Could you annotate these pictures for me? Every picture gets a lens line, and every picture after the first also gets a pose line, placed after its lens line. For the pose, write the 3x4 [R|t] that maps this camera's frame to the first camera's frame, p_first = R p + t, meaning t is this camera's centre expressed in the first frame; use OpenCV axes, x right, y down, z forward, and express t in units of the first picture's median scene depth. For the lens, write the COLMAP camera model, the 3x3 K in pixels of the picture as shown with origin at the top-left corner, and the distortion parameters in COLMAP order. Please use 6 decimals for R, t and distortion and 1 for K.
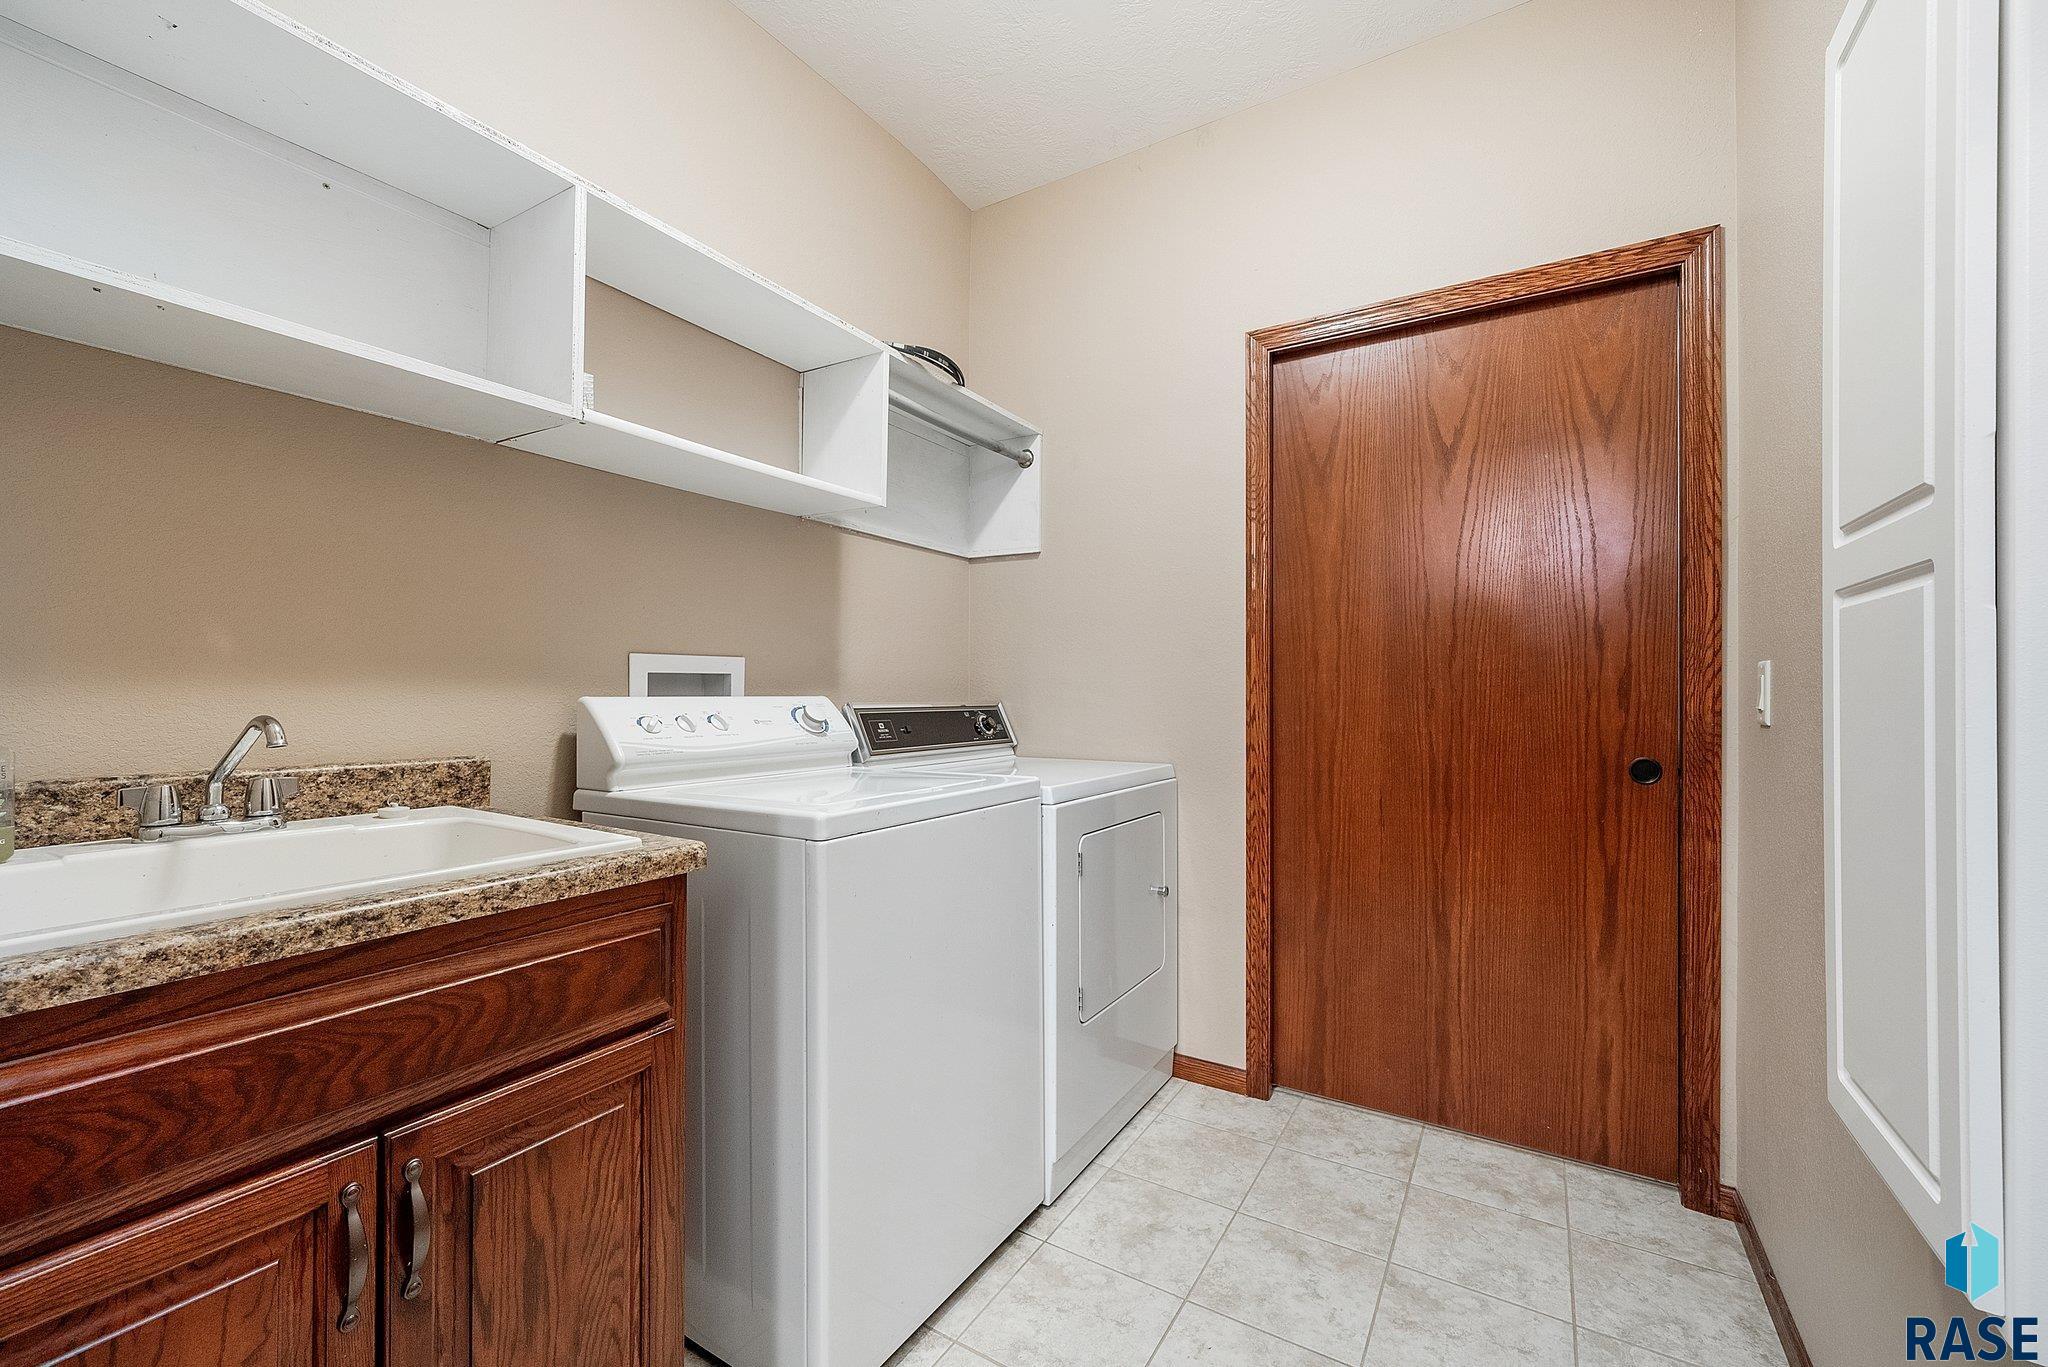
lens RADIAL K [[808.1, 0, 1023.3], [0, 808.1, 689.9], [0, 0, 1]] dist [-0.009170, 0.001880]
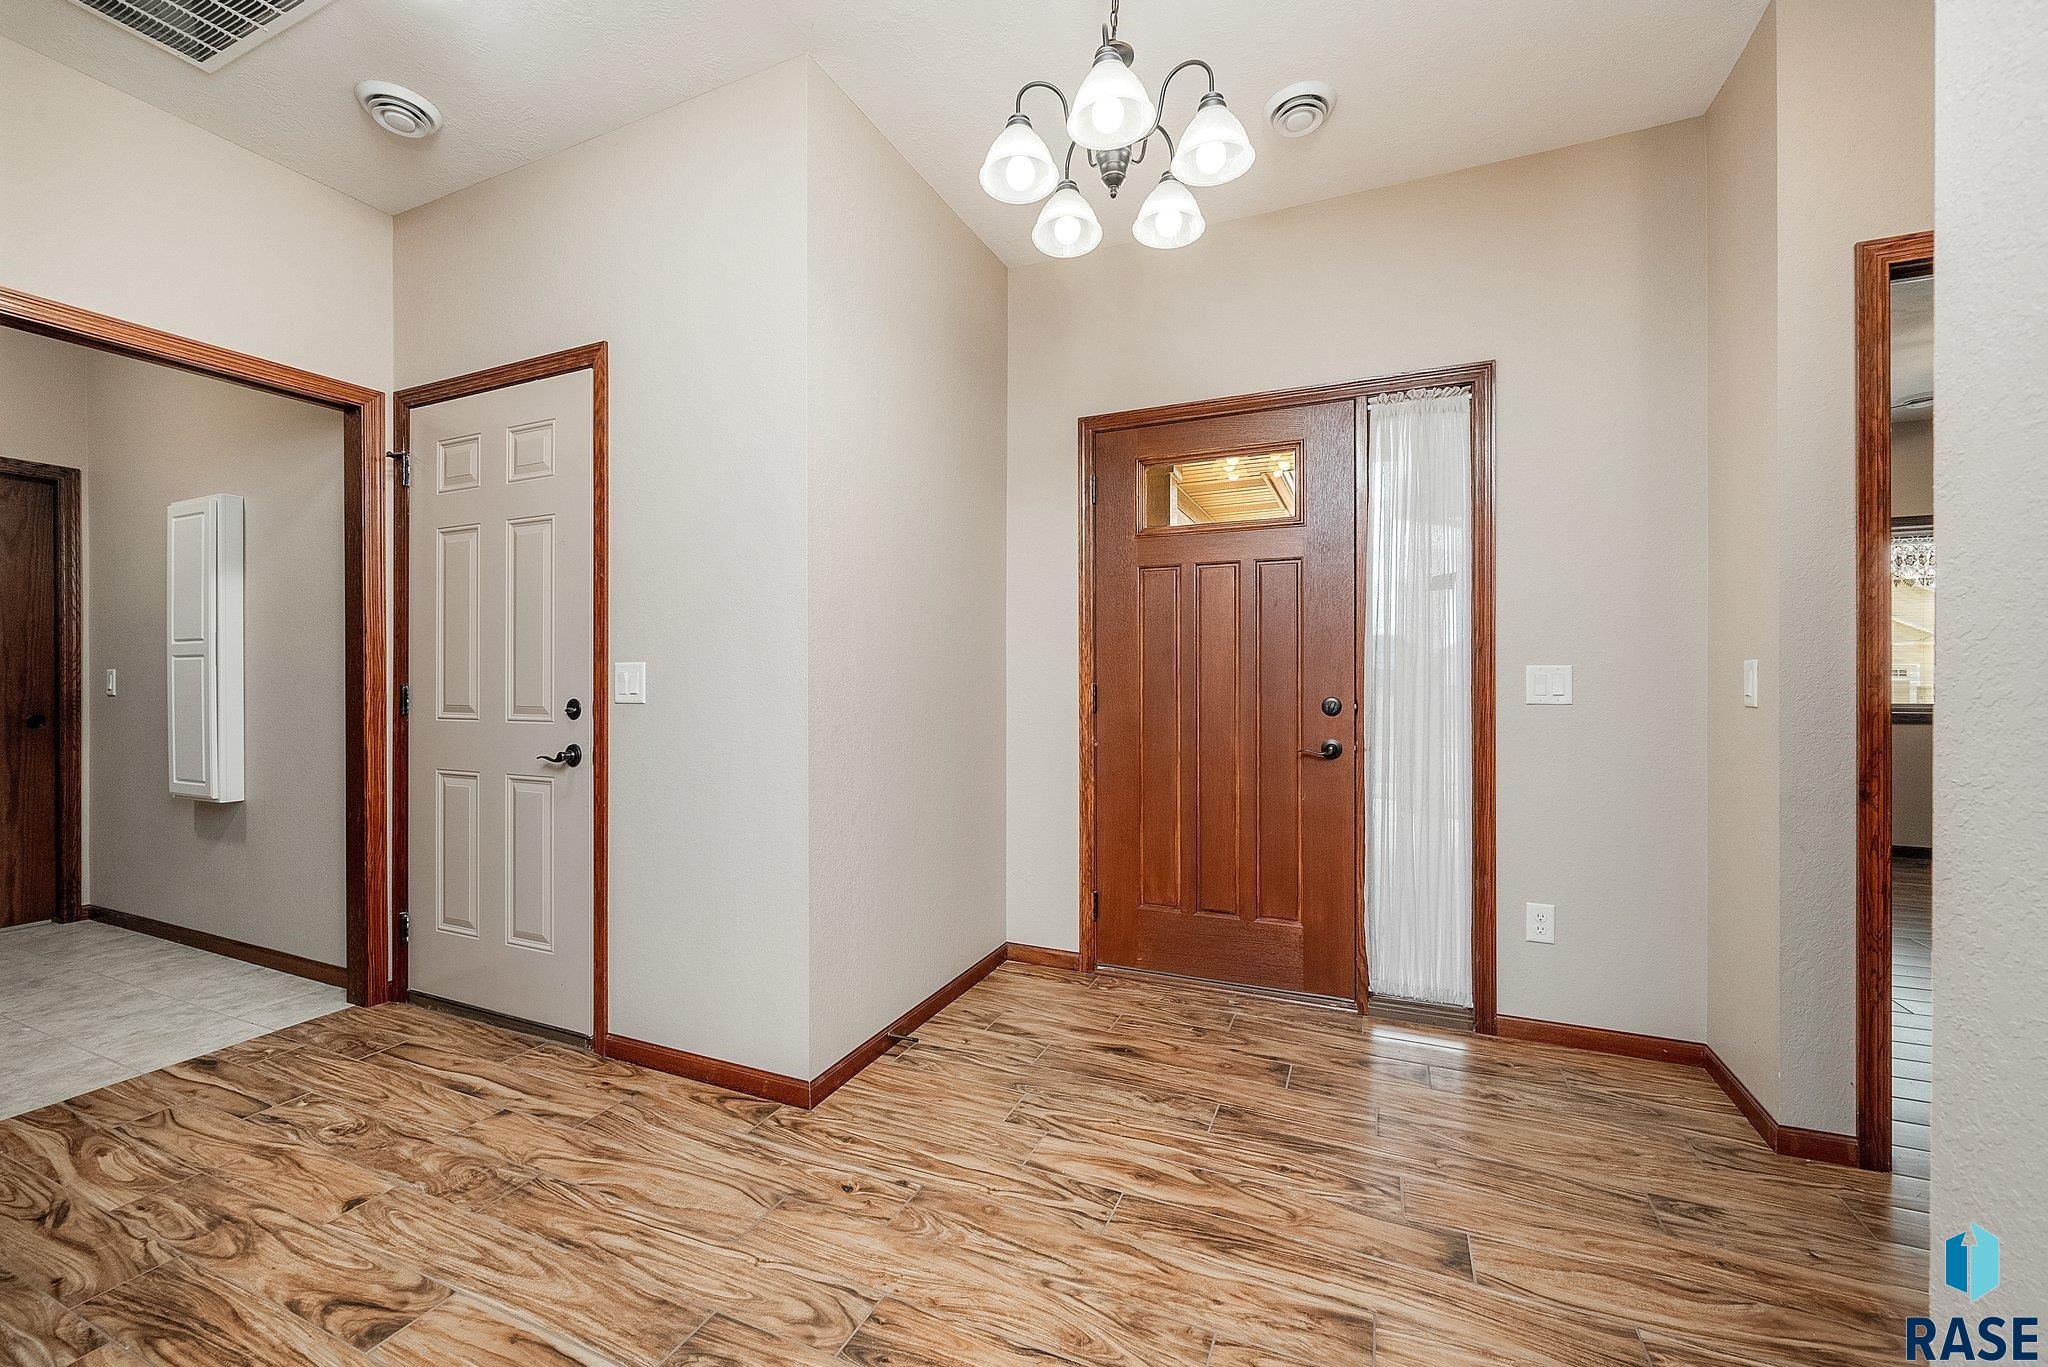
lens RADIAL K [[808.1, 0, 1030.6], [0, 808.1, 677.1], [0, 0, 1]] dist [-0.009170, 0.001880]
pose [[-0.144436, -0.008258, 0.989480, -1.671029], [-0.003442, 0.999963, 0.007843, -0.036397], [-0.989508, -0.002273, -0.144459, -1.255810]]
